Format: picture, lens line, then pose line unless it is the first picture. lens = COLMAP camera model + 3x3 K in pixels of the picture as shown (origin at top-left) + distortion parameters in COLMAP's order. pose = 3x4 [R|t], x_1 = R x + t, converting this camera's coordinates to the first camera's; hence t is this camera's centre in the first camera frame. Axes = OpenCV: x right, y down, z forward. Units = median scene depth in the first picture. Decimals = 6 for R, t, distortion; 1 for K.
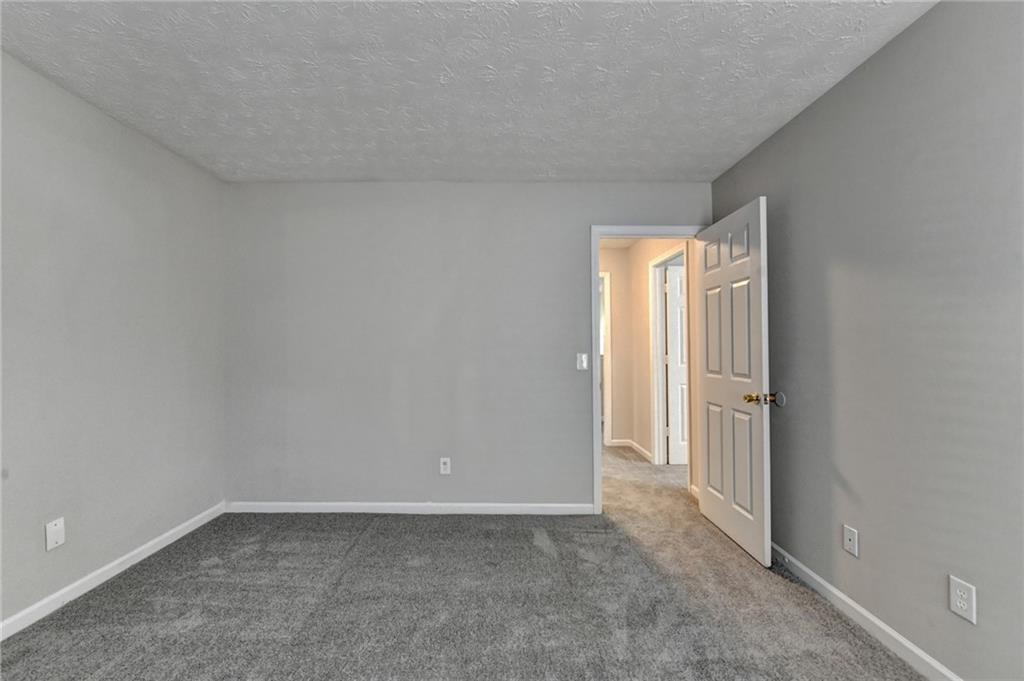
lens RADIAL K [[411.2, 0, 499.7], [0, 411.2, 353.7], [0, 0, 1]] dist [-0.009665, -0.000909]
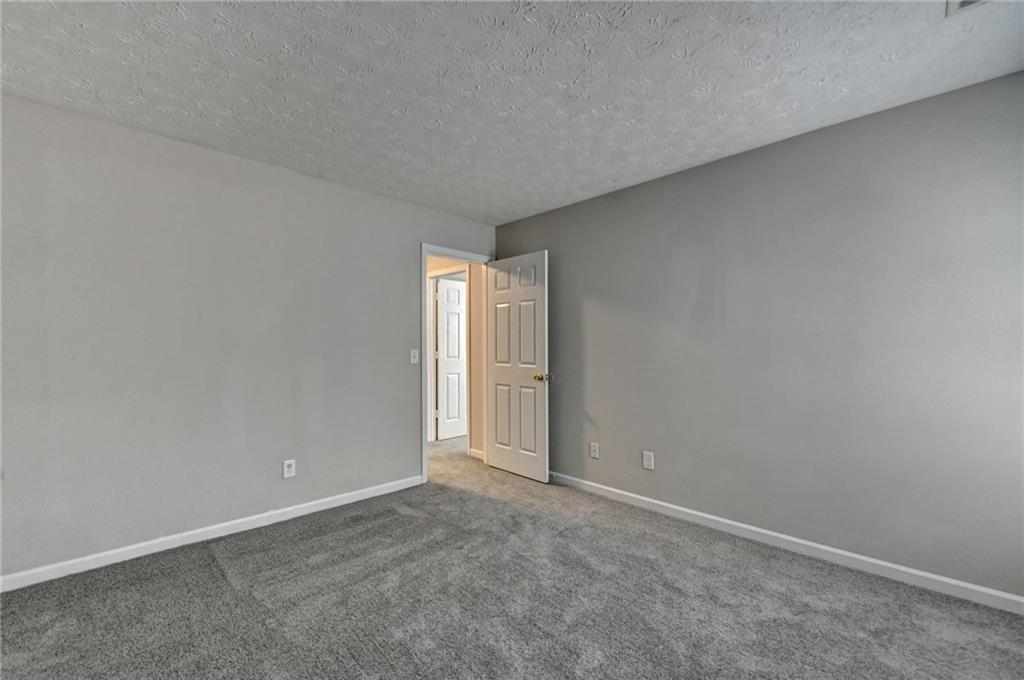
lens RADIAL K [[411.2, 0, 499.7], [0, 411.2, 353.2], [0, 0, 1]] dist [-0.009665, -0.000909]
pose [[0.723821, -0.011135, 0.689898, -0.487181], [0.007127, 0.999937, 0.008662, 0.001219], [-0.689951, -0.001353, 0.723855, -0.028337]]
